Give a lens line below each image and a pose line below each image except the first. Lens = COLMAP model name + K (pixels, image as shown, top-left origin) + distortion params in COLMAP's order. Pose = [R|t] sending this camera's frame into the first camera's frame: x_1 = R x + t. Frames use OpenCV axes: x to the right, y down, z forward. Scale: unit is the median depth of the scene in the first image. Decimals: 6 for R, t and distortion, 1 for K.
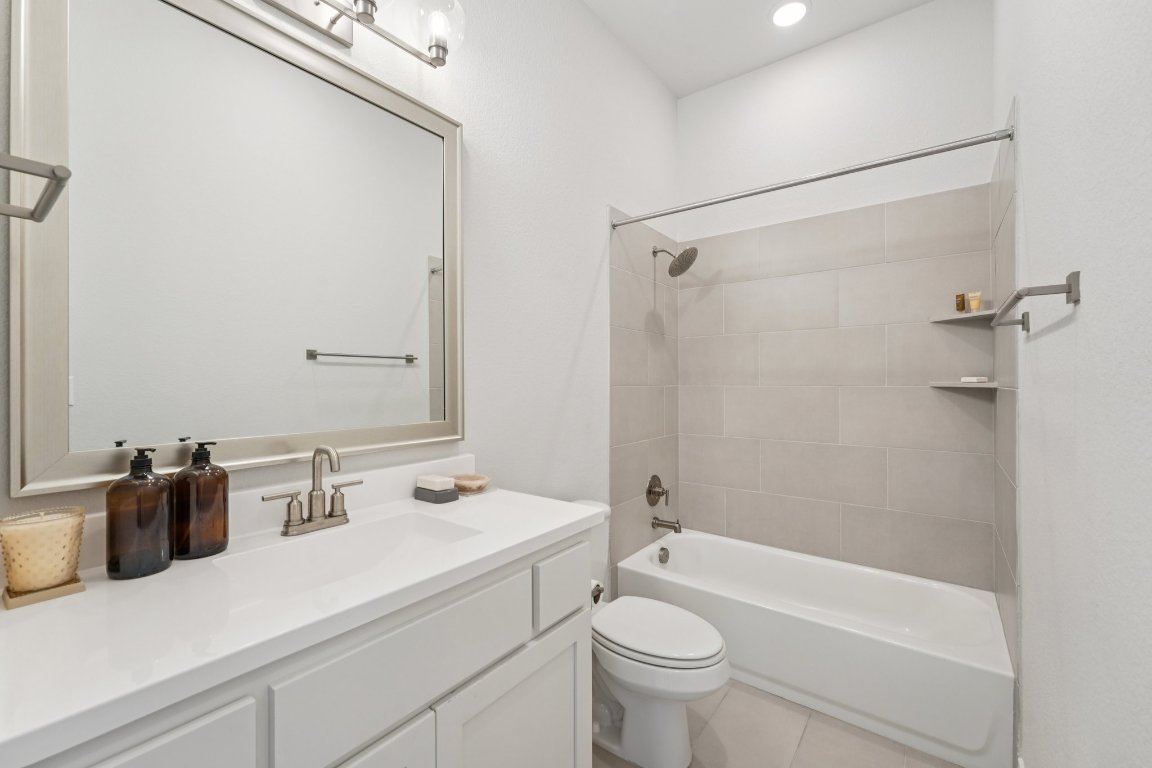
lens RADIAL K [[475.0, 0, 574.8], [0, 475.0, 380.0], [0, 0, 1]] dist [0.001604, 0.000303]
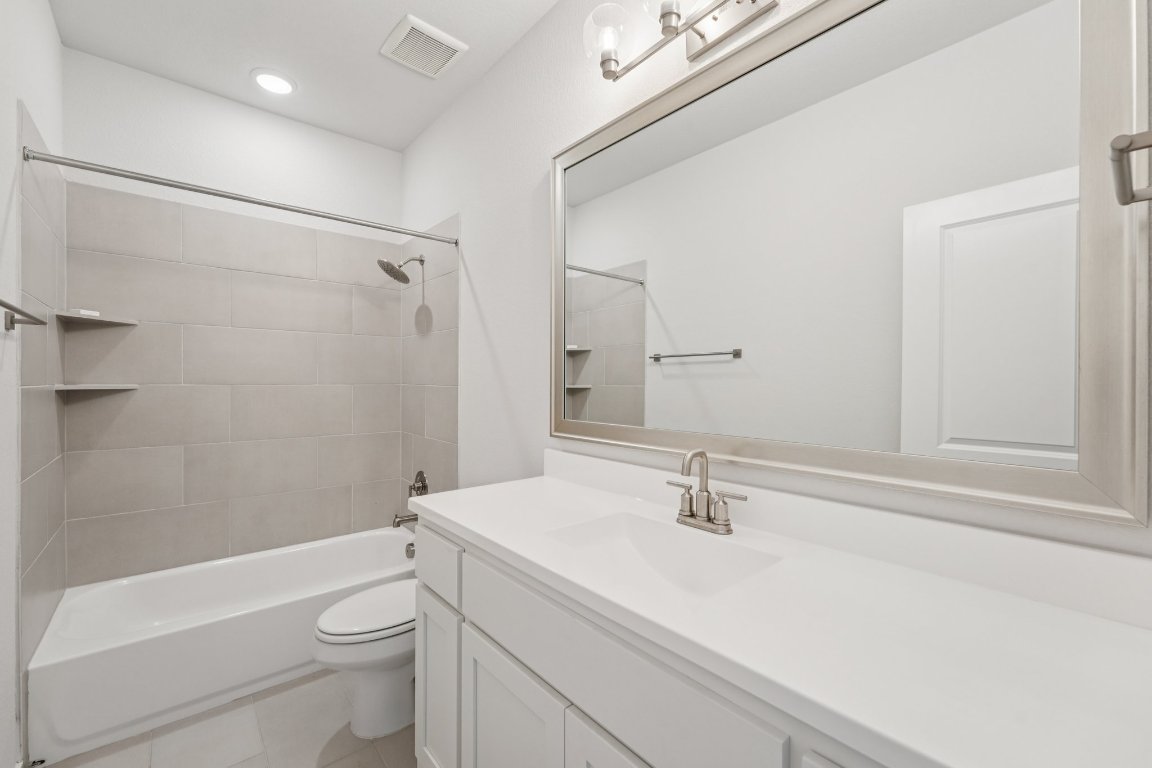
lens RADIAL K [[475.0, 0, 574.8], [0, 475.0, 380.0], [0, 0, 1]] dist [0.001604, 0.000303]
pose [[-0.213187, -0.012752, -0.976928, 0.492939], [0.004118, 0.999894, -0.013950, 0.010753], [0.977003, -0.006997, -0.213112, 0.939814]]
